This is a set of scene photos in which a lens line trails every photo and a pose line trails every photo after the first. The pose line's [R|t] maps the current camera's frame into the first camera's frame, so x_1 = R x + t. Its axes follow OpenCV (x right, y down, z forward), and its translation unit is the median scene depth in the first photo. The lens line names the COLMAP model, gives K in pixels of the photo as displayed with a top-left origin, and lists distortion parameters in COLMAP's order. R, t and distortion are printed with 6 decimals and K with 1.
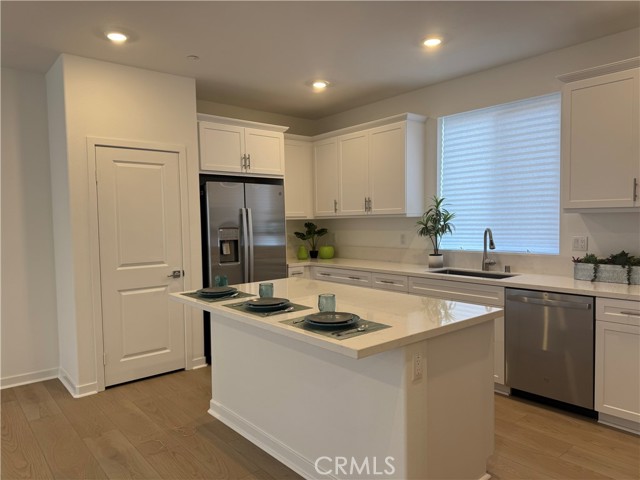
lens RADIAL K [[447.6, 0, 318.5], [0, 447.6, 243.5], [0, 0, 1]] dist [0.071104, -0.072751]
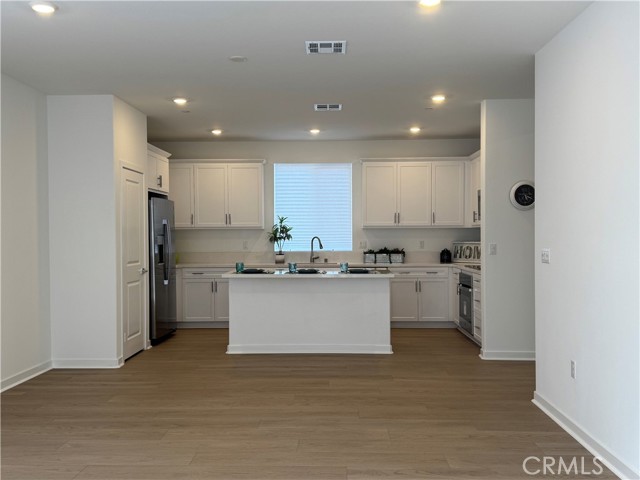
lens RADIAL K [[615.9, 0, 307.3], [0, 615.9, 249.1], [0, 0, 1]] dist [0.176673, 0.000000]
pose [[0.679036, -0.003573, 0.734096, -1.255402], [0.032669, 0.999145, -0.025357, 0.065585], [-0.733377, 0.041201, 0.678572, -0.492252]]
